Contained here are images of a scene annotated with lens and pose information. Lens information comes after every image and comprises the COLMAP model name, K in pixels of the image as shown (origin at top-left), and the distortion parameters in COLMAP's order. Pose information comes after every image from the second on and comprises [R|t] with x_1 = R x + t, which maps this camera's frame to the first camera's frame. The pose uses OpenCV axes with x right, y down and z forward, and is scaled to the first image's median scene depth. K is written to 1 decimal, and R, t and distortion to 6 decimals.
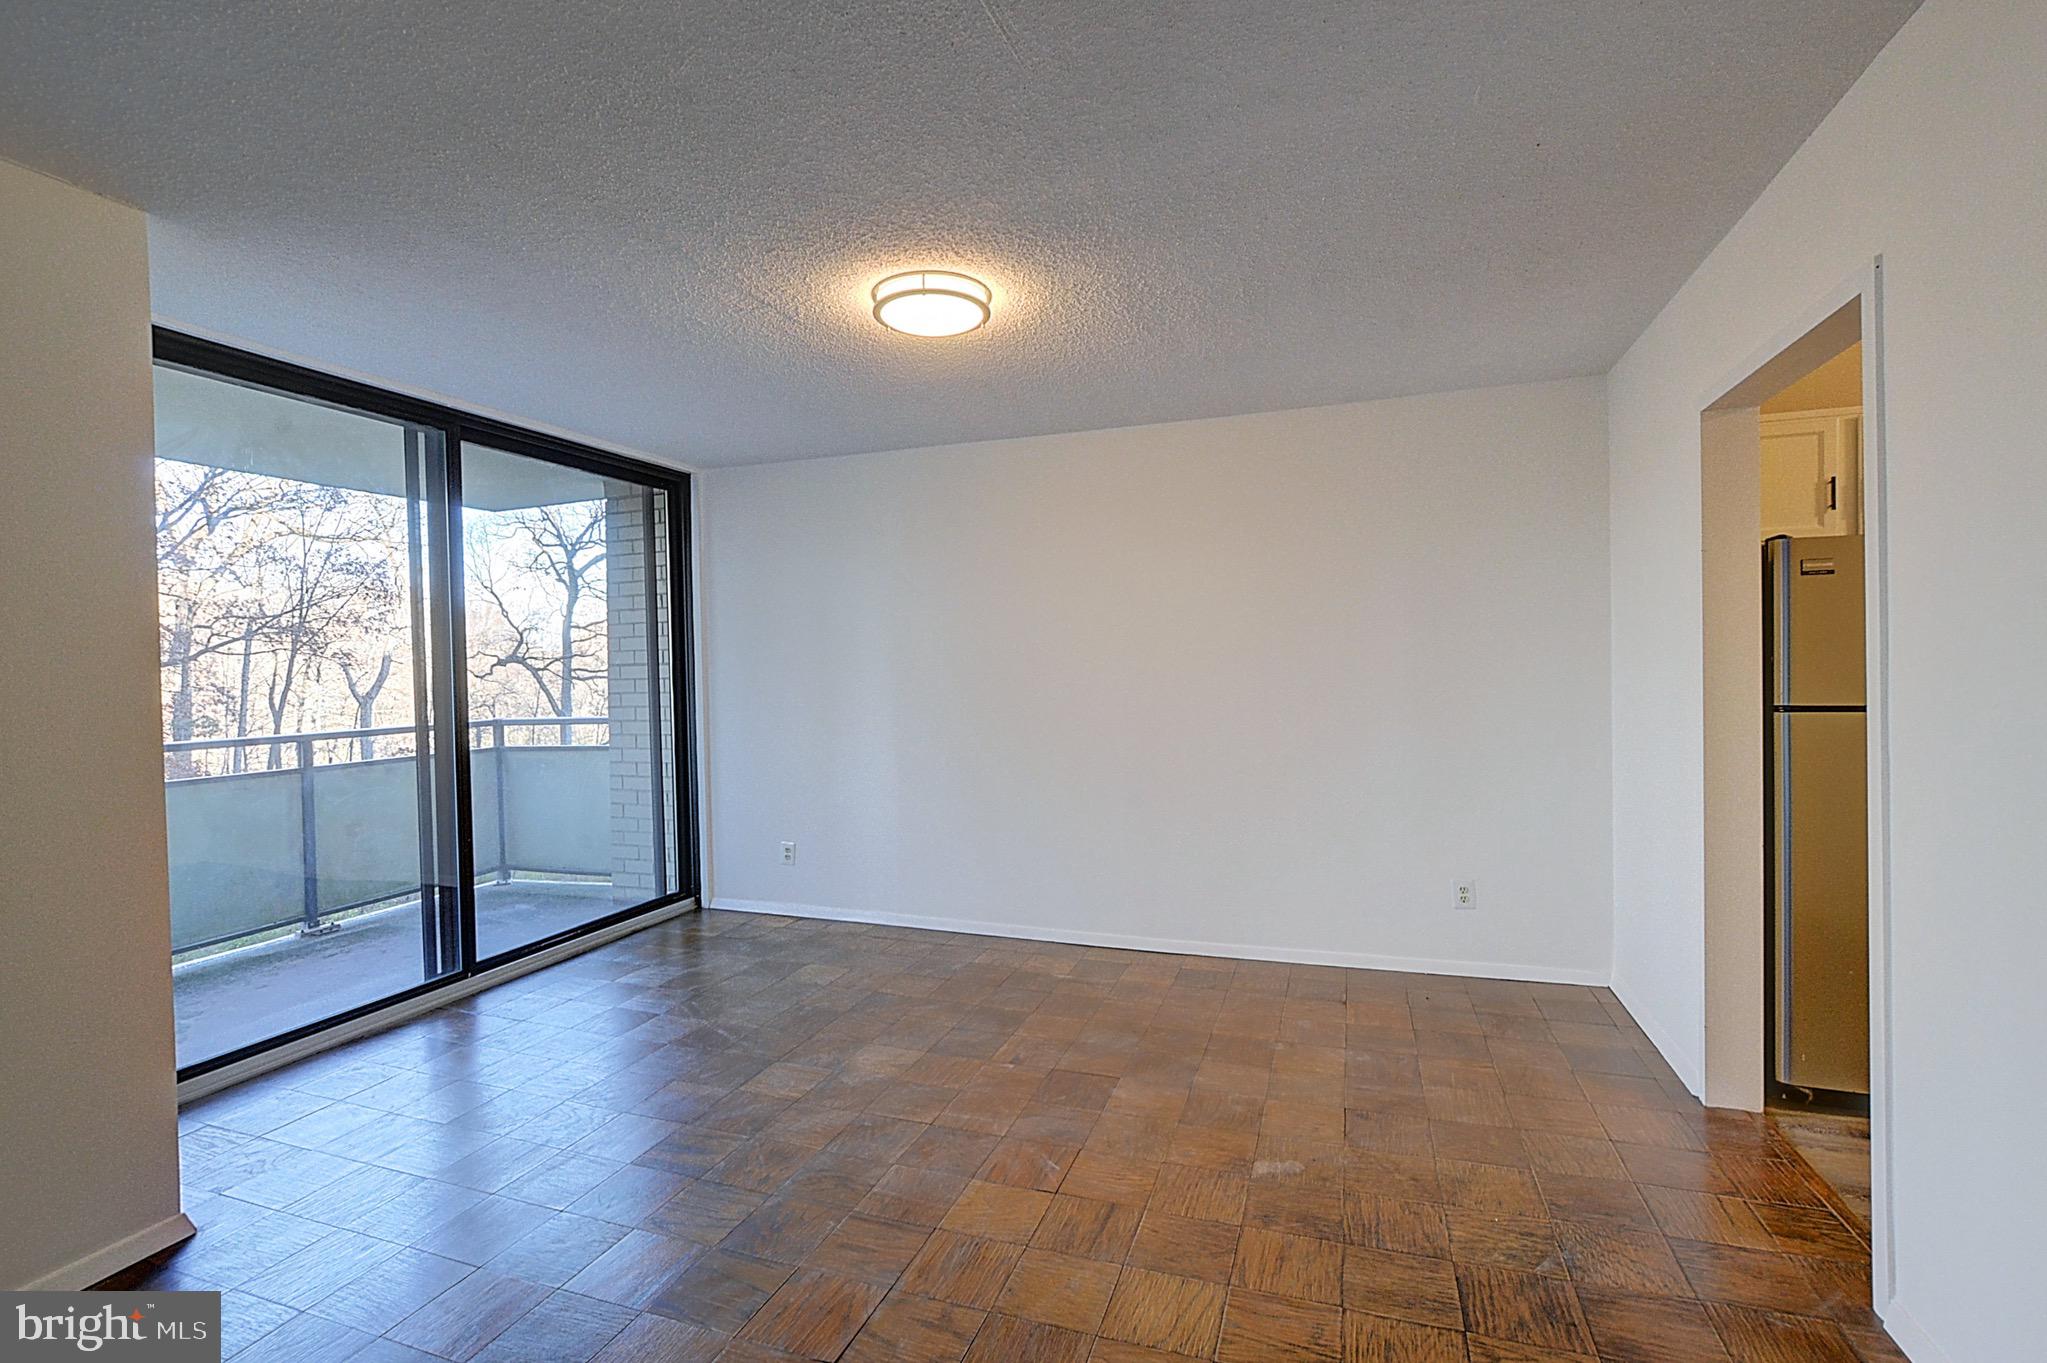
lens RADIAL K [[923.7, 0, 1024.0], [0, 923.7, 681.3], [0, 0, 1]] dist [-0.005631, 0.000955]
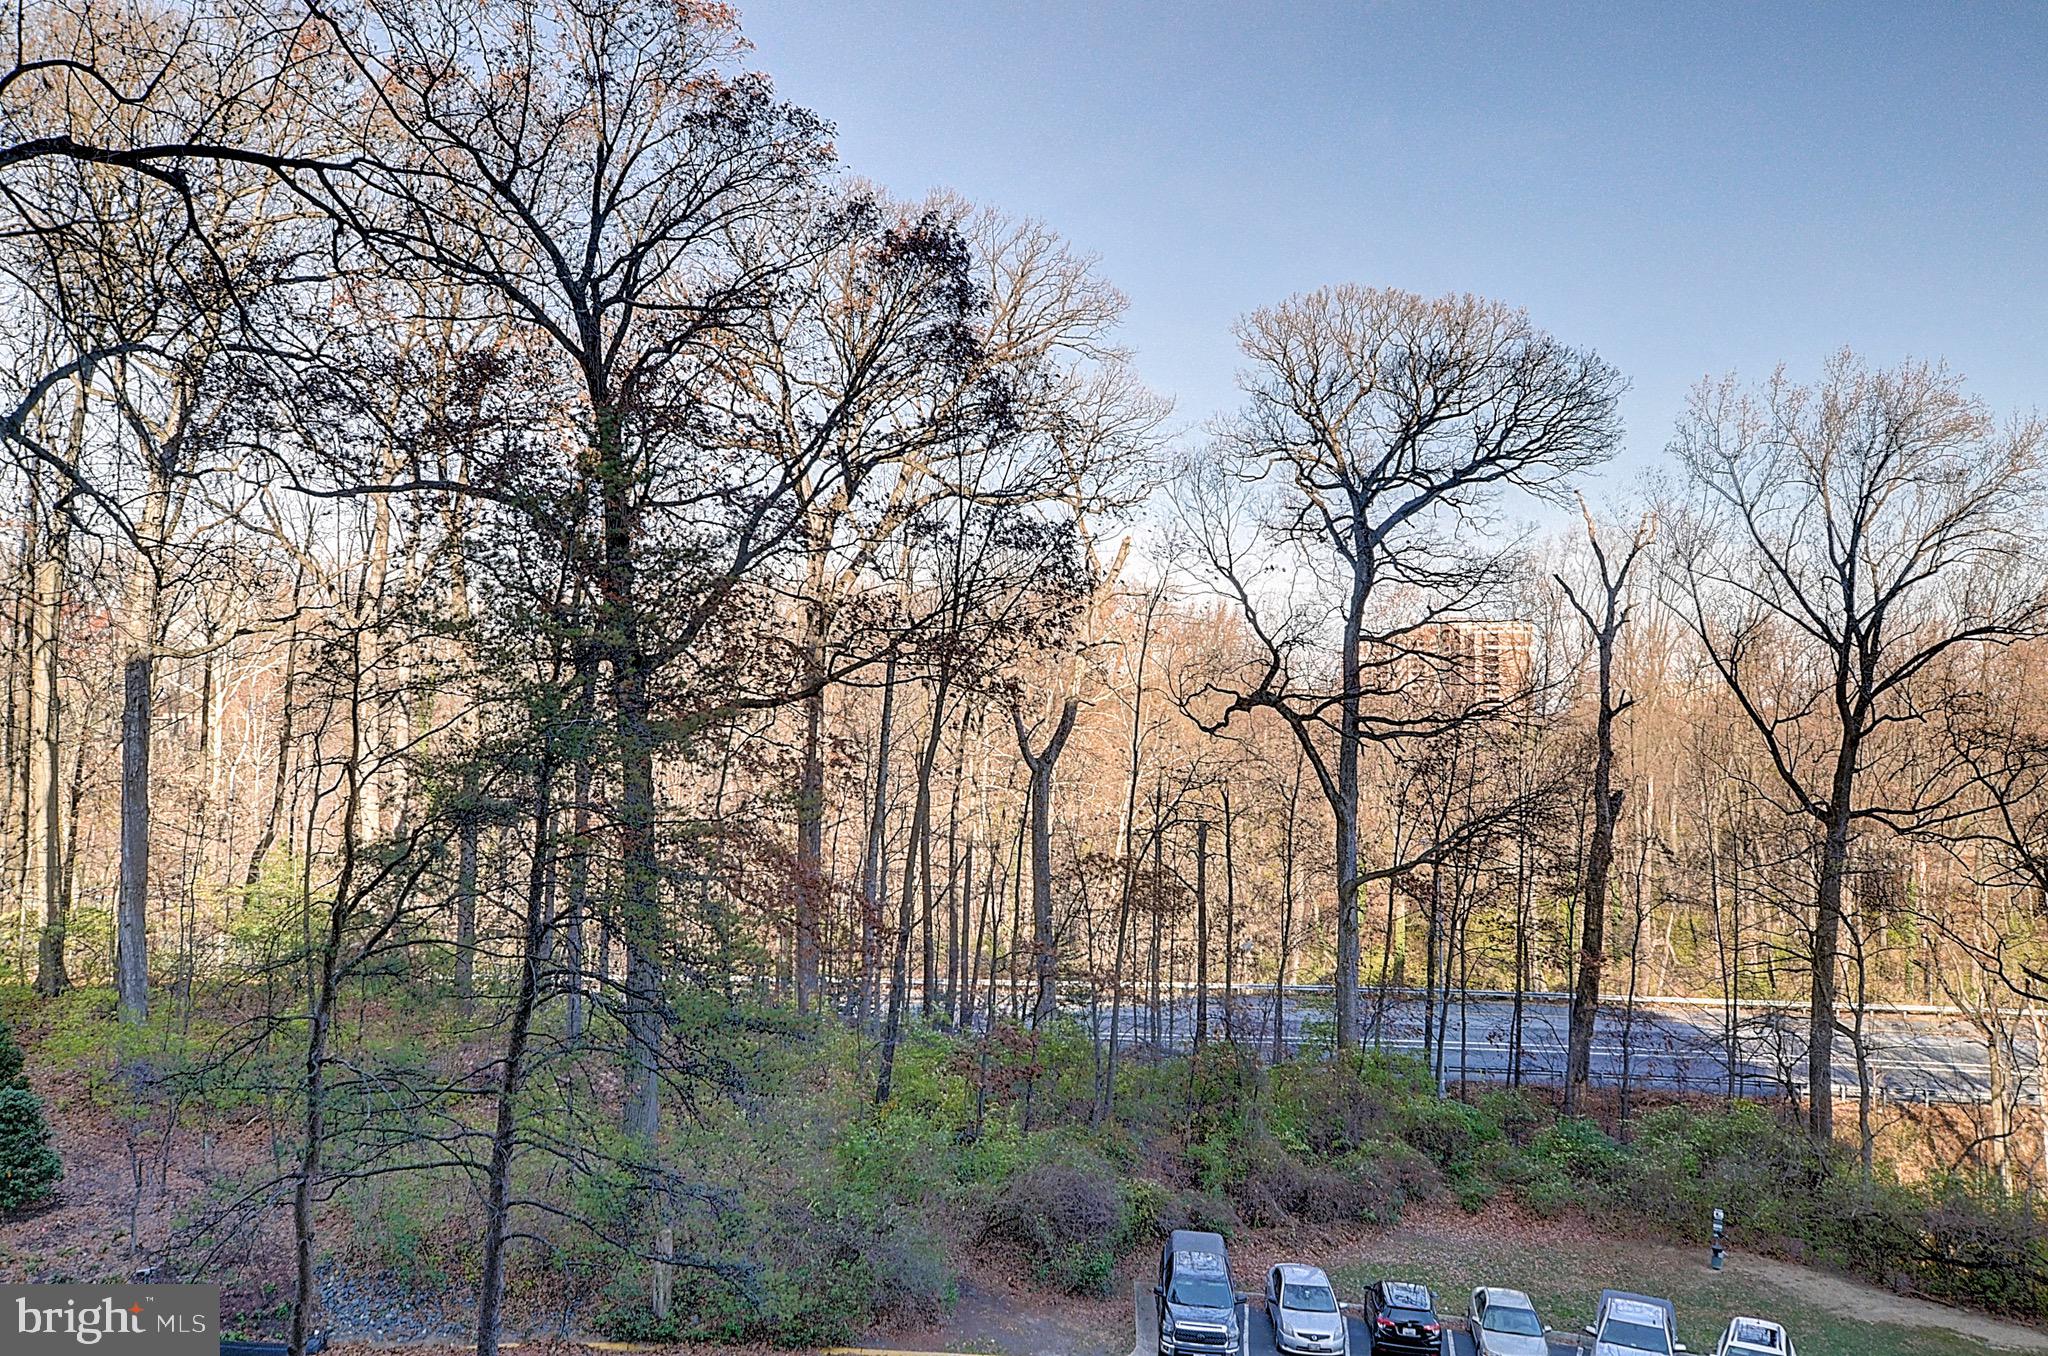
lens RADIAL K [[1721.9, 0, 1019.8], [0, 1721.9, 670.7], [0, 0, 1]] dist [0.048315, 0.002998]
pose [[0.803916, -0.004135, -0.594728, -0.087291], [-0.022261, 0.999066, -0.037037, 0.001279], [0.594326, 0.043014, 0.803073, 0.132375]]
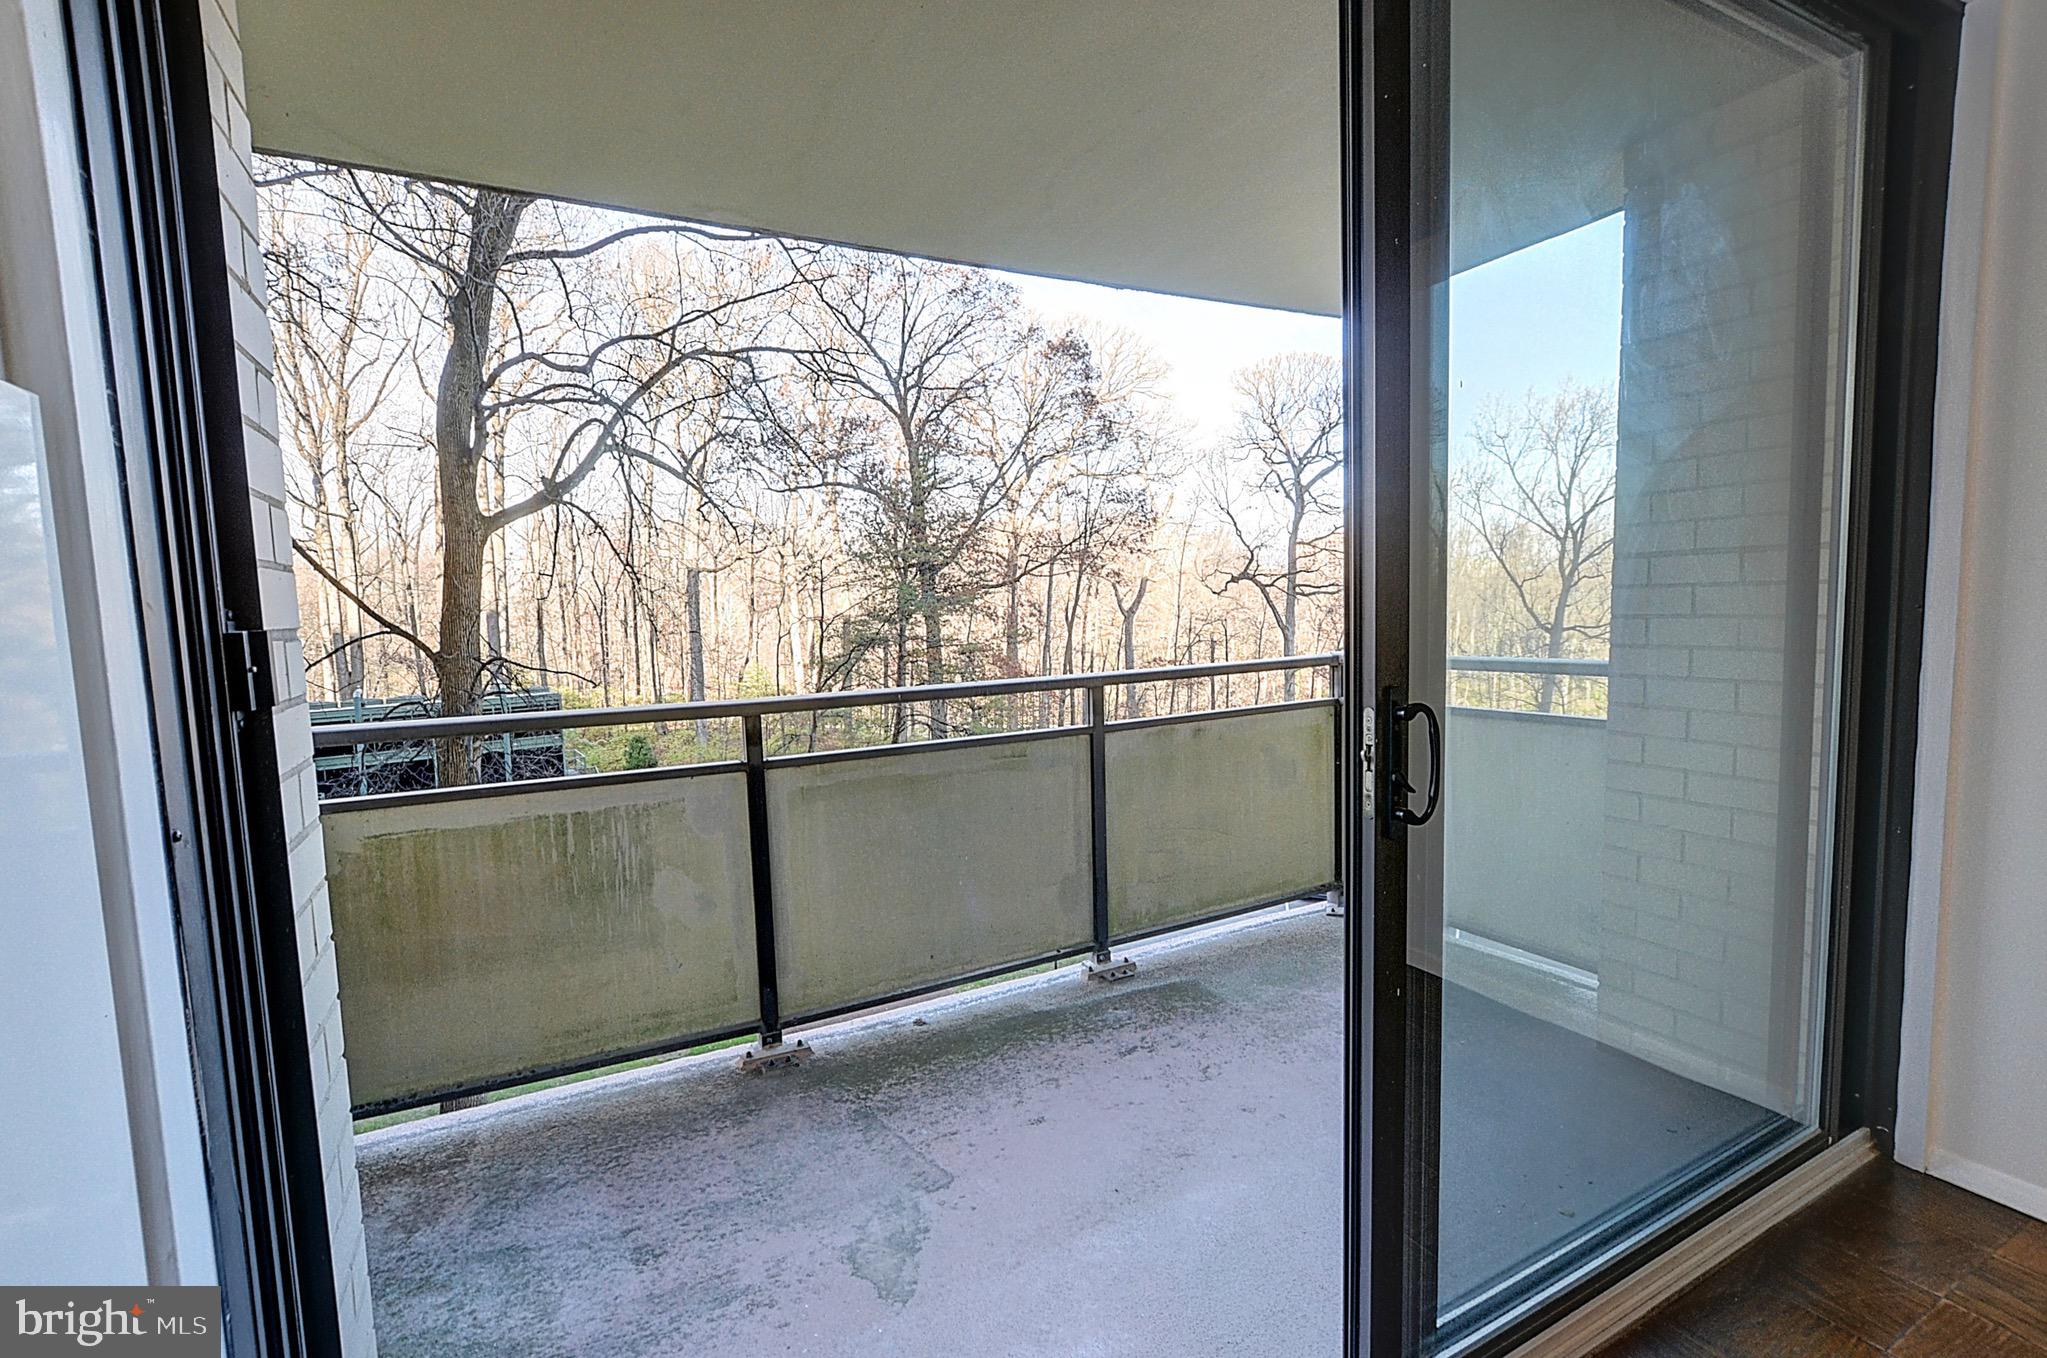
lens RADIAL K [[923.7, 0, 1013.6], [0, 923.7, 688.9], [0, 0, 1]] dist [-0.005631, 0.000955]
pose [[0.736800, 0.062506, -0.673216, -0.041393], [0.004523, 0.995239, 0.097356, 0.000518], [0.676096, -0.074777, 0.733009, 0.052094]]
